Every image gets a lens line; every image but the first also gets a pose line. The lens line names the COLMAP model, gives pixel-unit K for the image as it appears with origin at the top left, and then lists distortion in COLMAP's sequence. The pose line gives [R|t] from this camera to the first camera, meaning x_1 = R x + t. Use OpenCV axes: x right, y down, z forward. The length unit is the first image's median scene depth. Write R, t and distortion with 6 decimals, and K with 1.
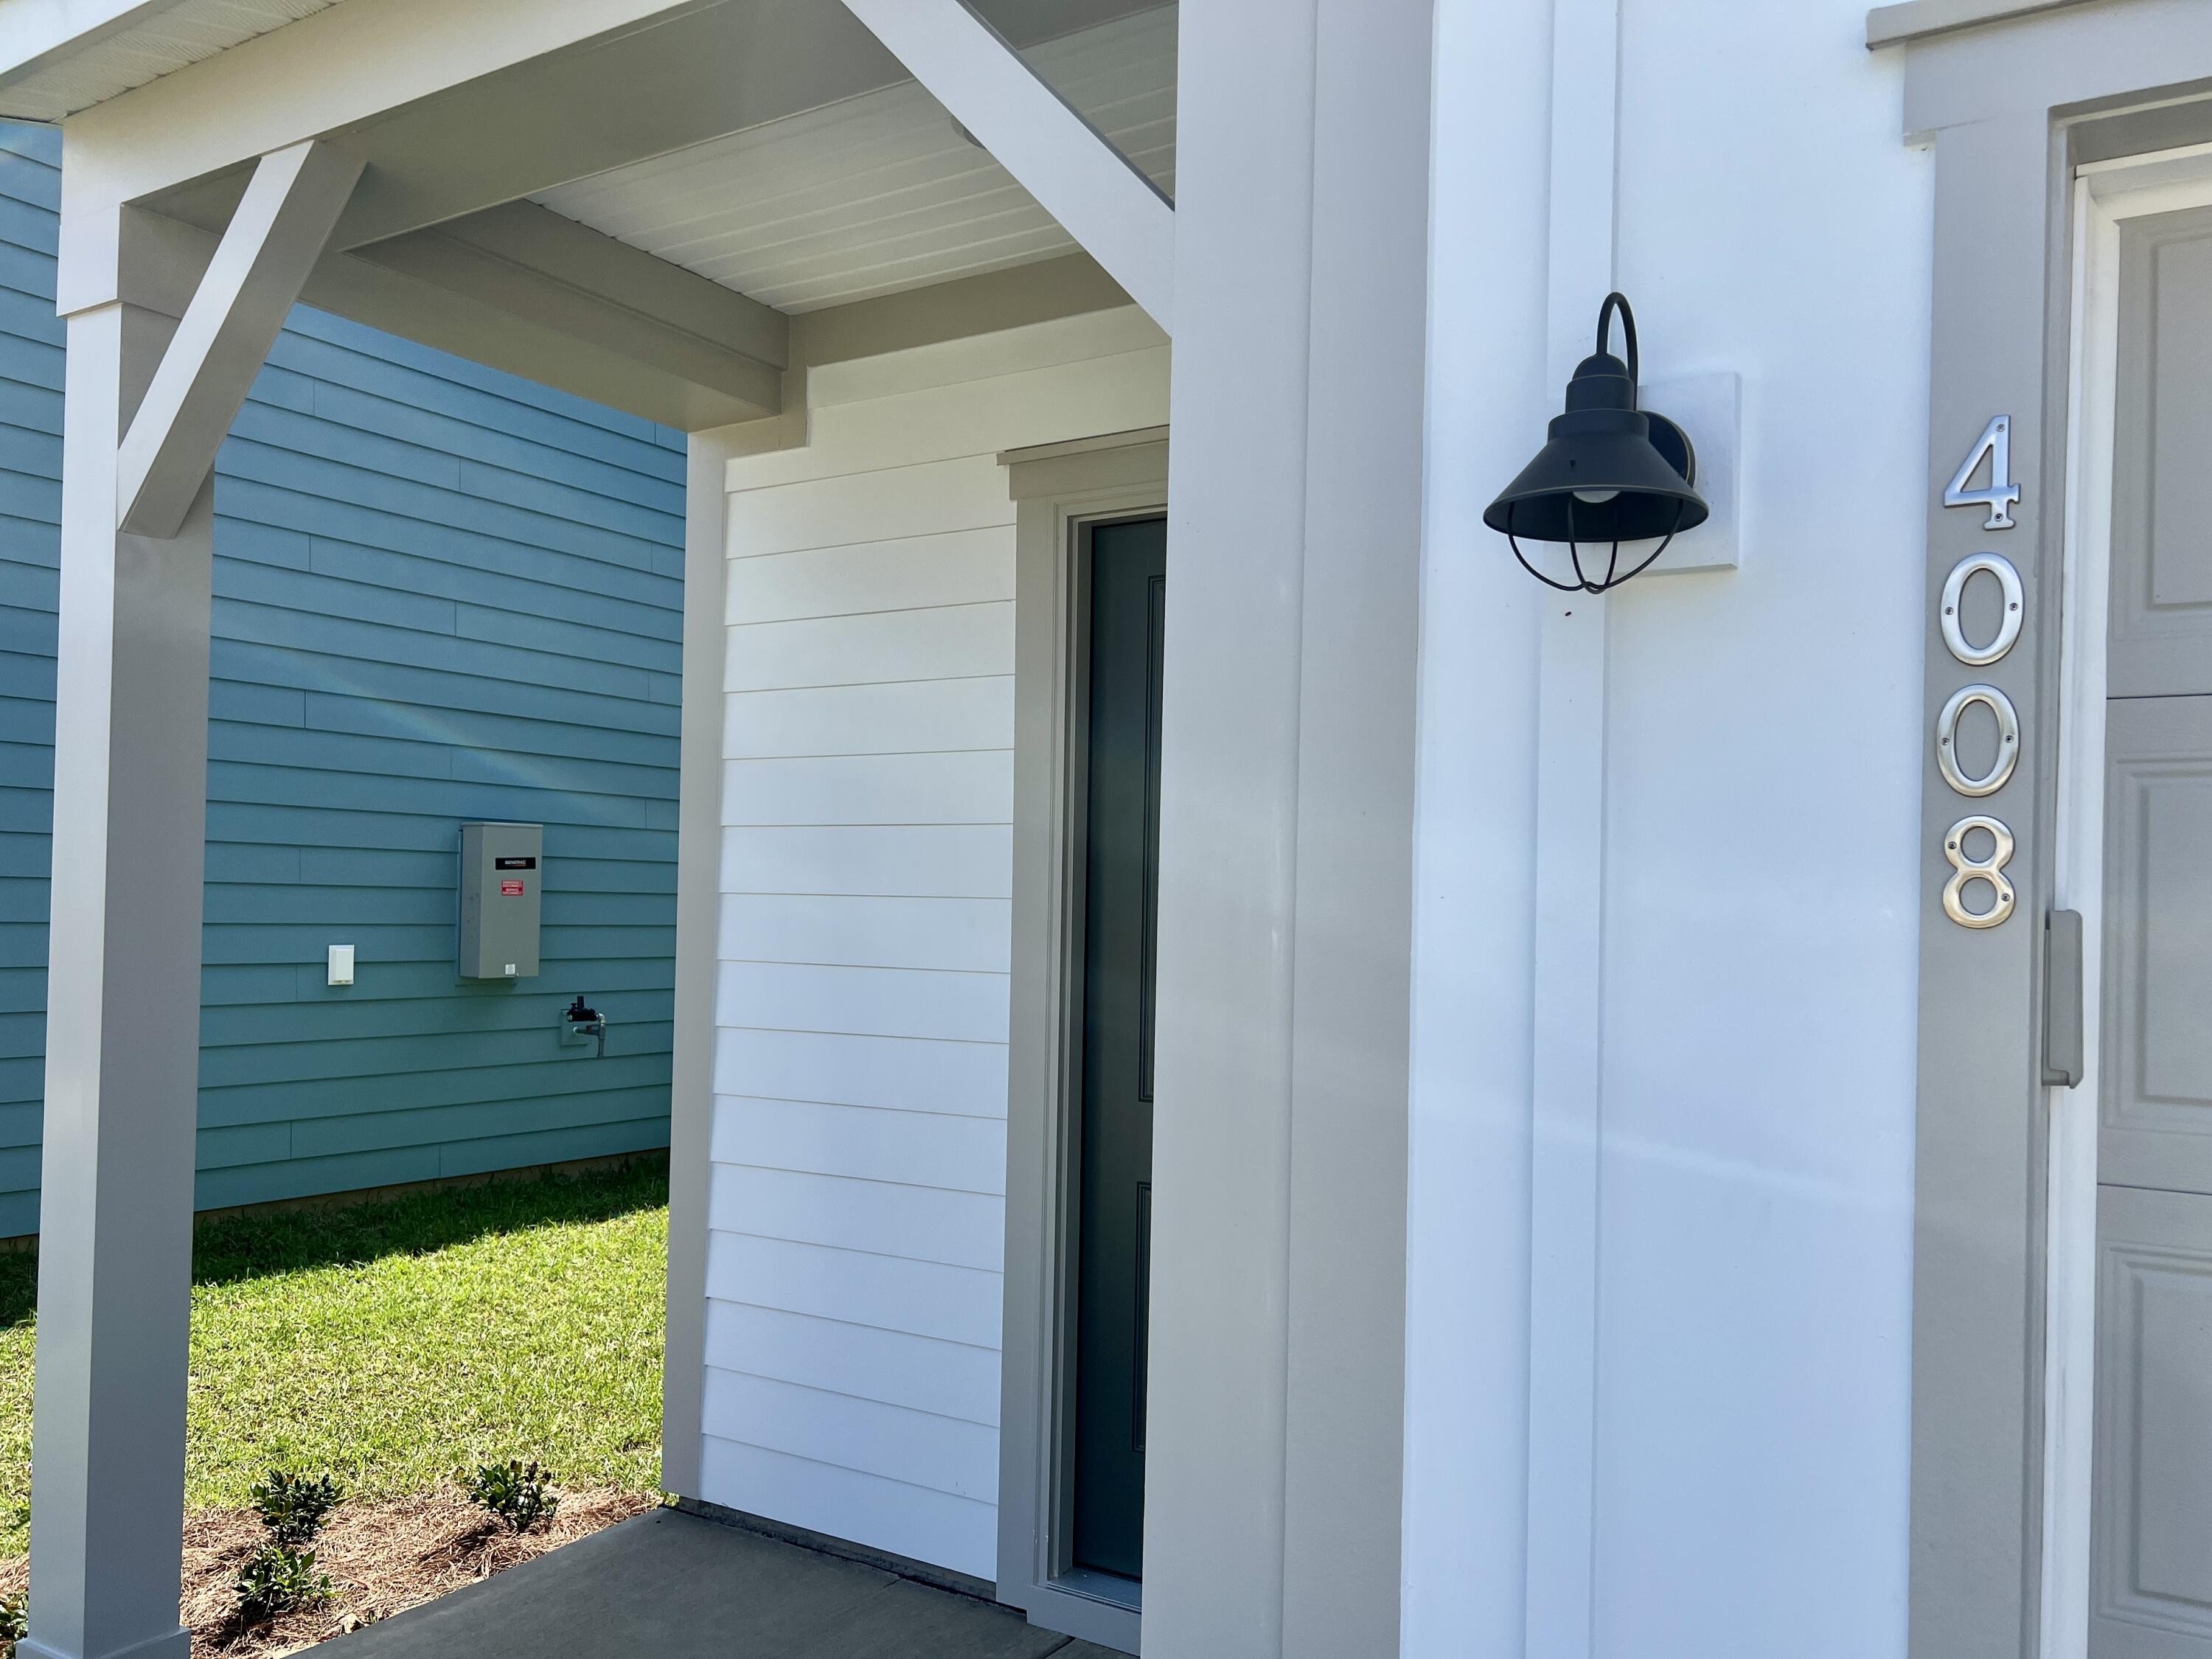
lens RADIAL K [[1771.2, 0, 1104.4], [0, 1771.2, 912.6], [0, 0, 1]] dist [0.002995, 0.002480]
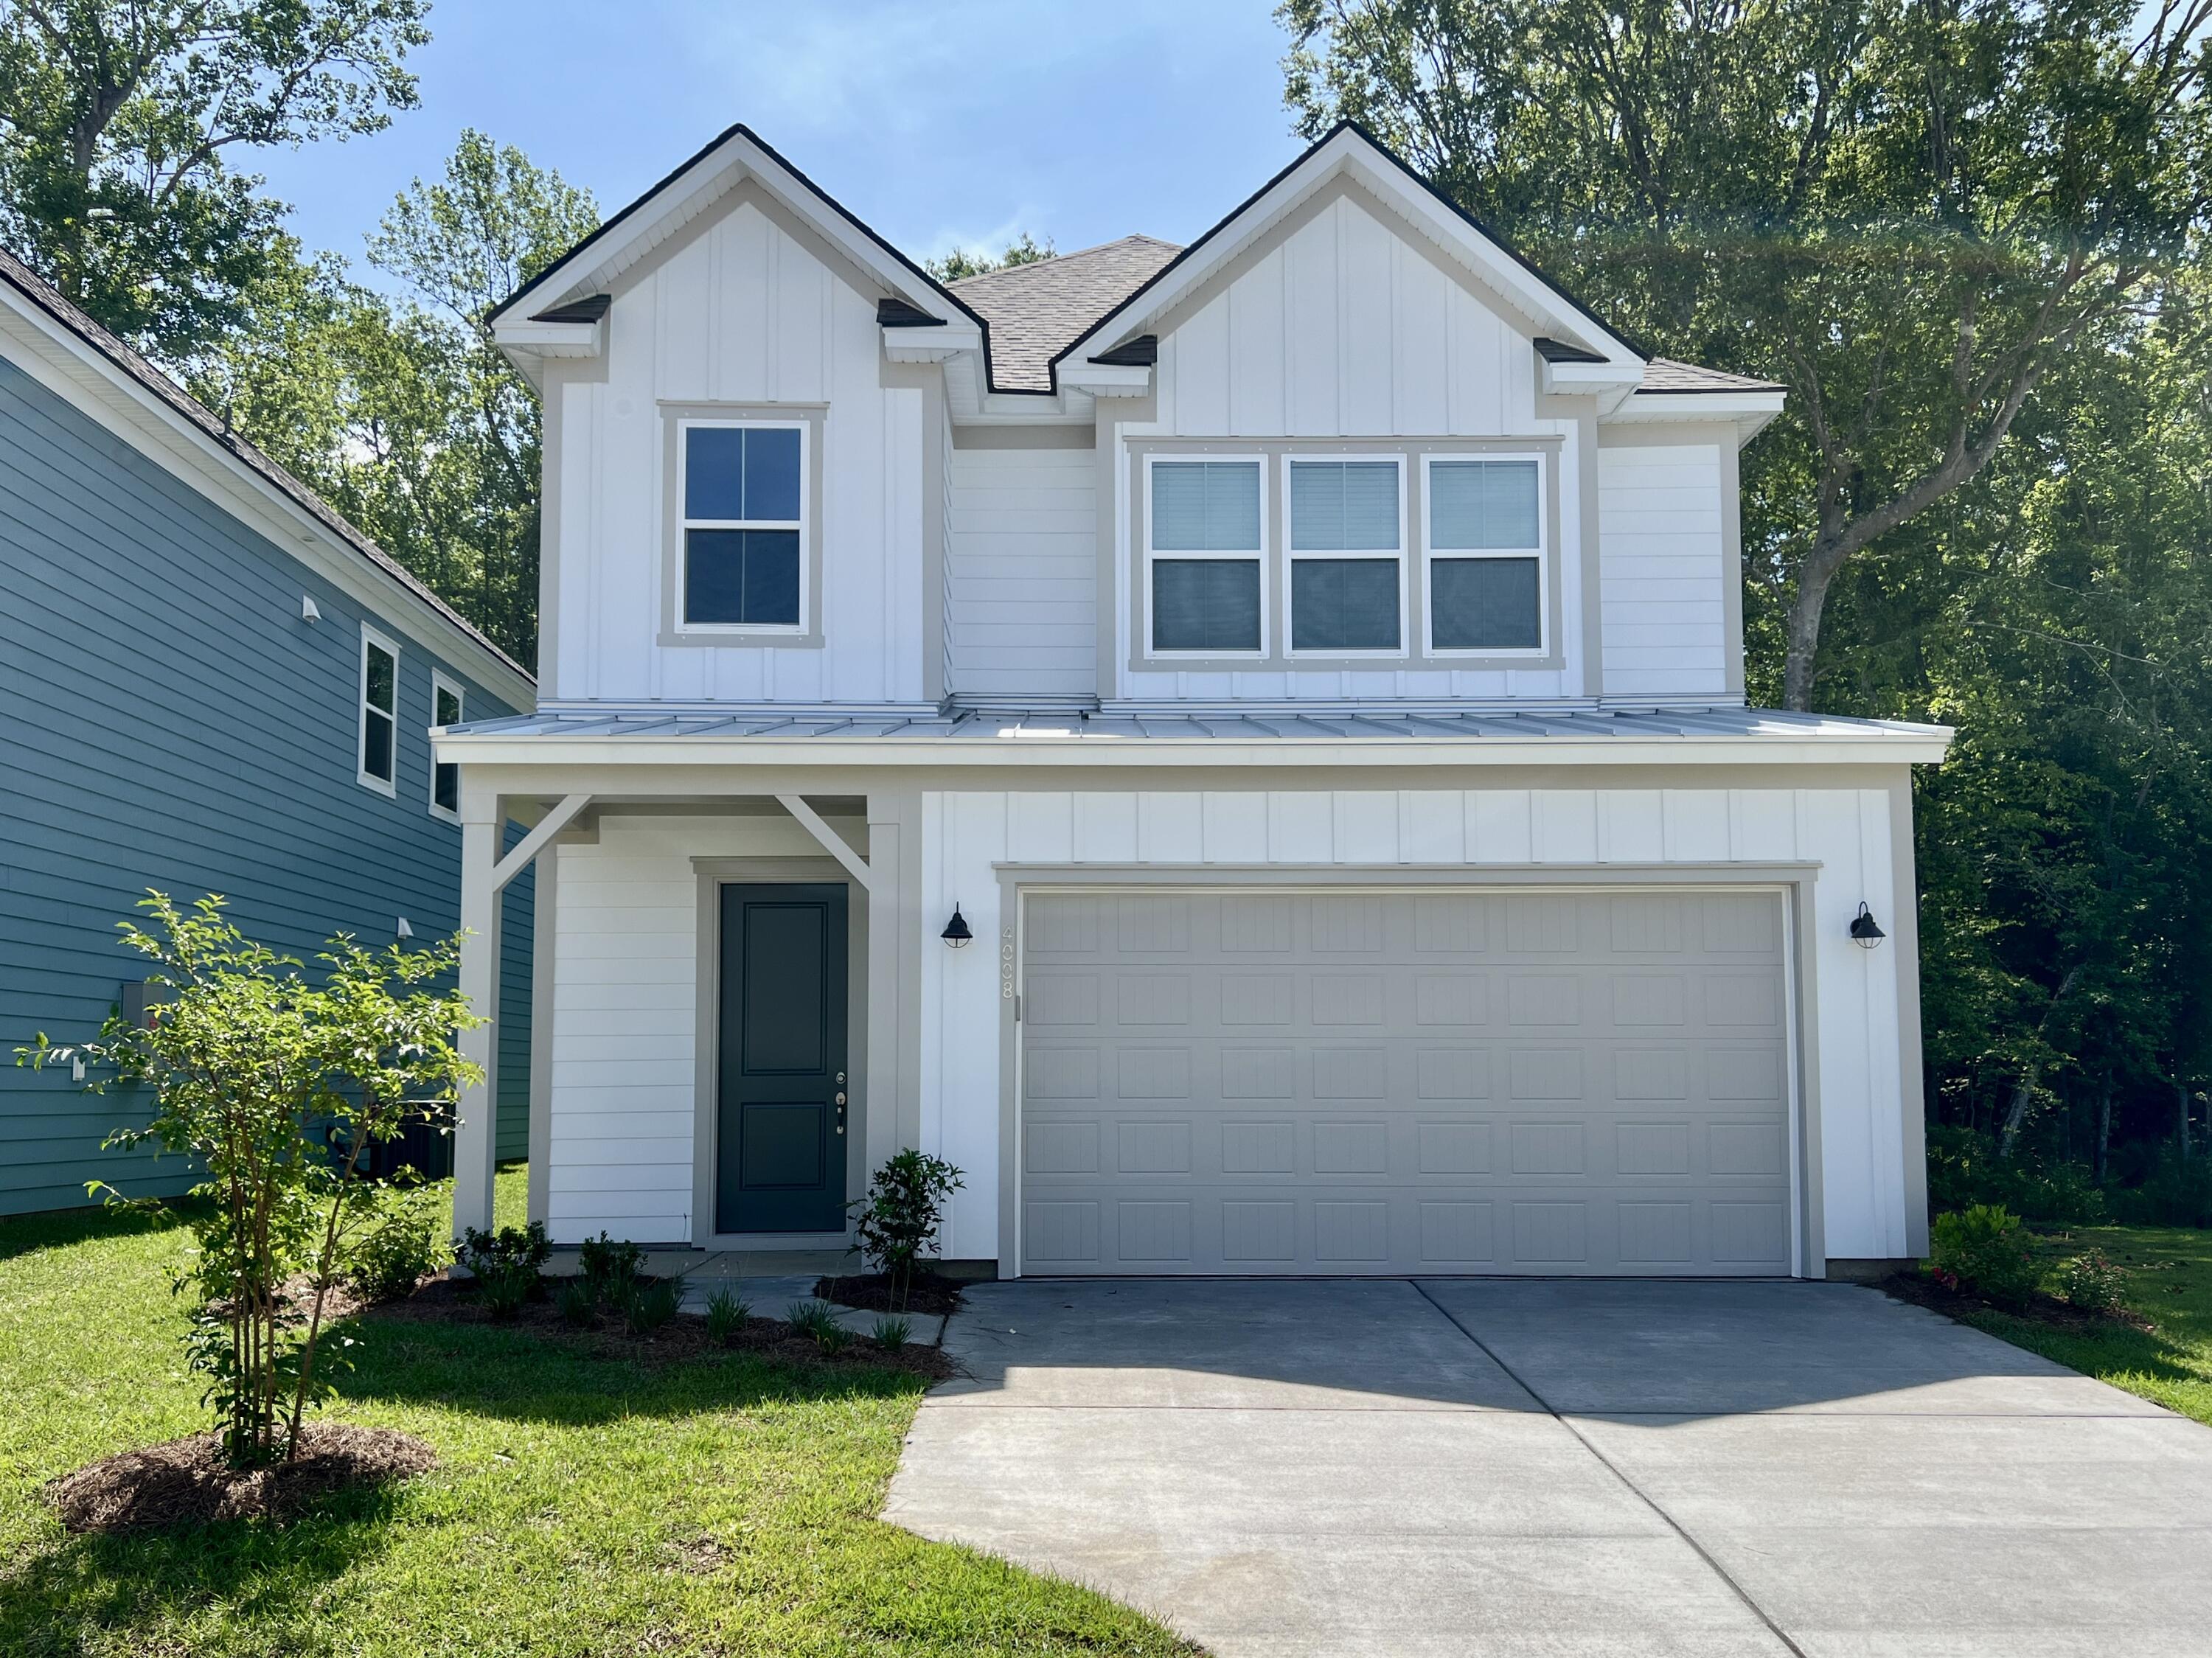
lens RADIAL K [[1771.1, 0, 1104.4], [0, 1771.1, 912.1], [0, 0, 1]] dist [0.002995, 0.002480]
pose [[0.837433, 0.027033, 0.545871, -1.822103], [0.024539, 0.995909, -0.086965, 0.175032], [-0.545989, 0.086222, 0.833344, -3.064154]]
